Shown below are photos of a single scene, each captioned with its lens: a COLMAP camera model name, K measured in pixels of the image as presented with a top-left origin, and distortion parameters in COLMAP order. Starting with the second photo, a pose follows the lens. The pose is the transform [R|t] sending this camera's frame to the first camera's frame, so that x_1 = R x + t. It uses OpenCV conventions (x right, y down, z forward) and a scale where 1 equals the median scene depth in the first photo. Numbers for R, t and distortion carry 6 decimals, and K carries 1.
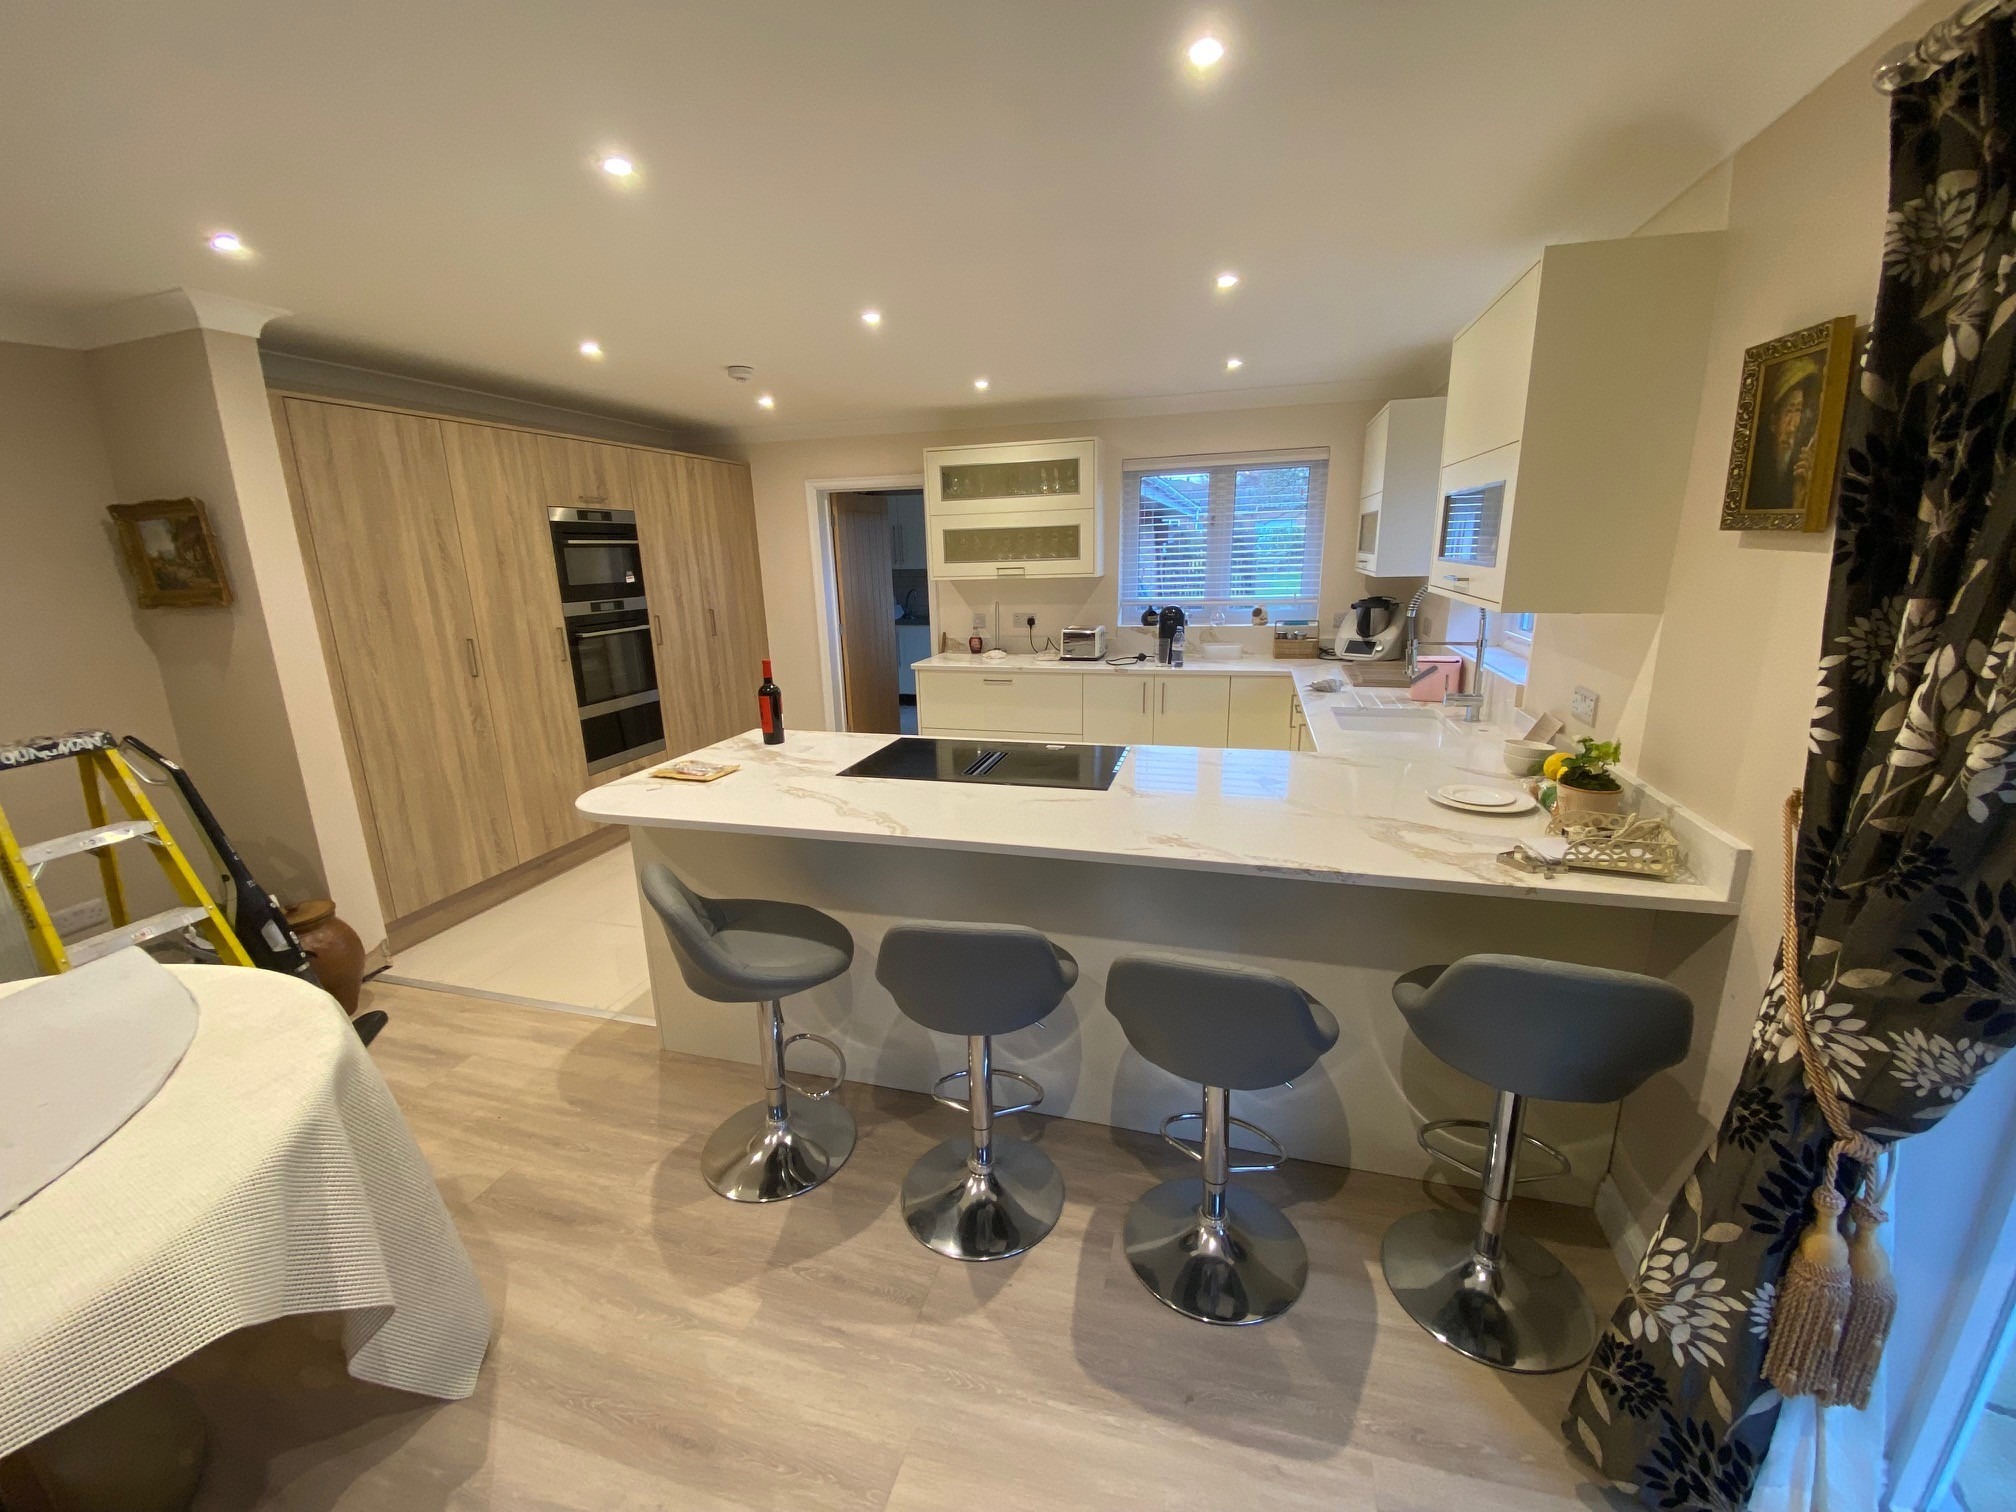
lens RADIAL K [[817.5, 0, 1008.0], [0, 817.5, 756.0], [0, 0, 1]] dist [0.006701, -0.000660]
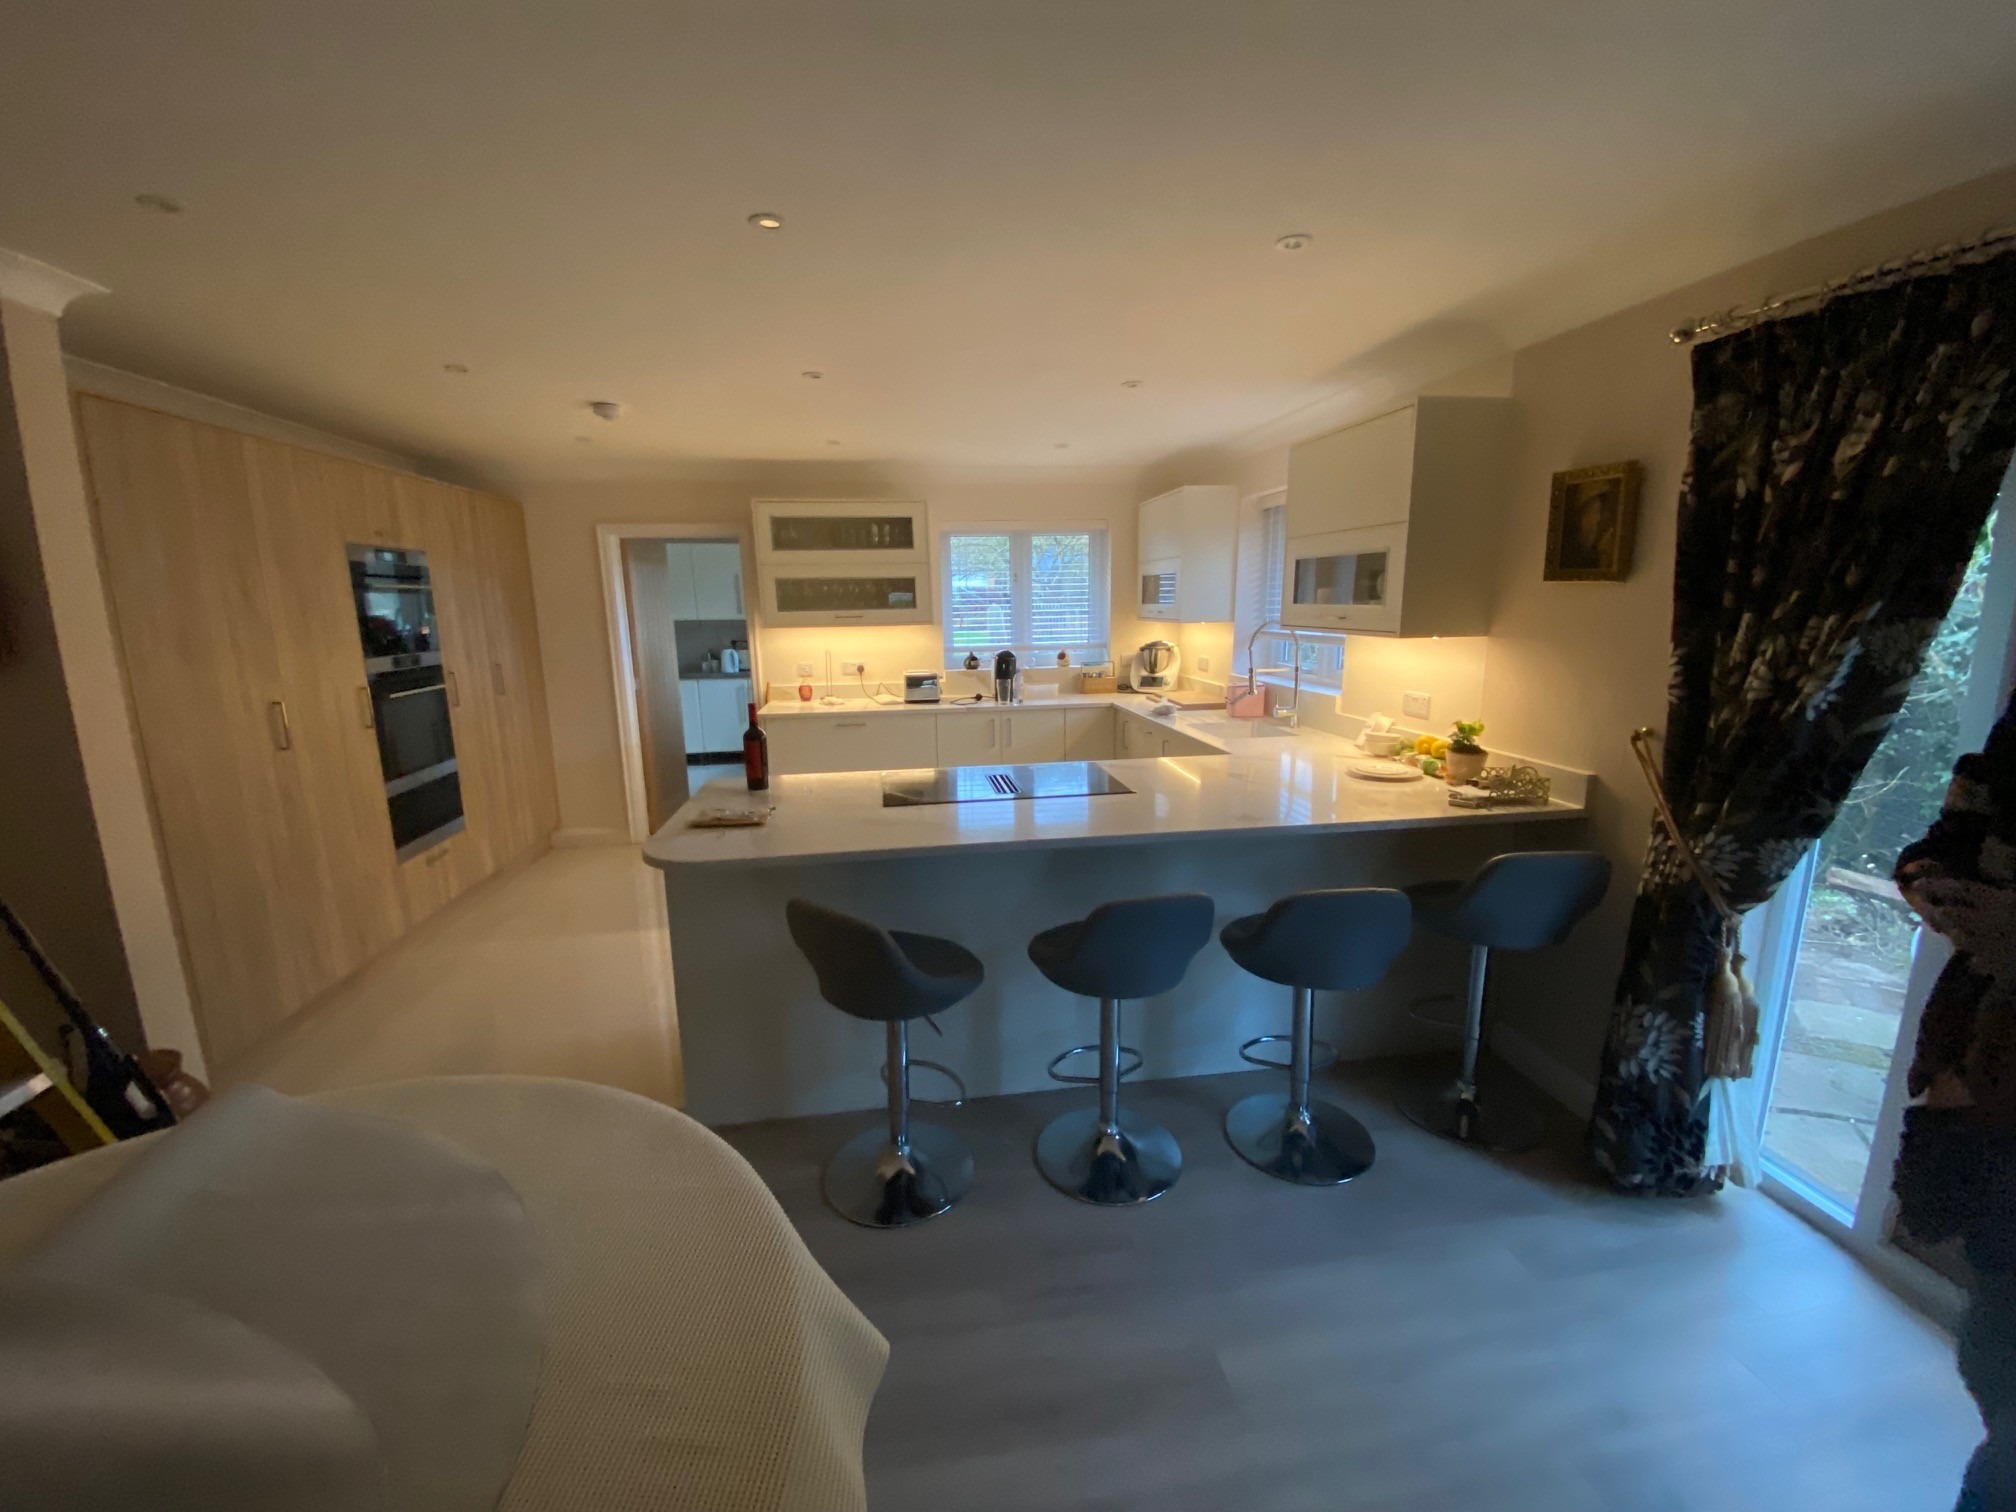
lens RADIAL K [[817.5, 0, 1008.0], [0, 817.5, 756.0], [0, 0, 1]] dist [0.006701, -0.000660]
pose [[0.914981, -0.071508, 0.397110, -0.439807], [0.097150, 0.994261, -0.044805, 0.020037], [-0.391627, 0.079575, 0.916677, -0.019739]]
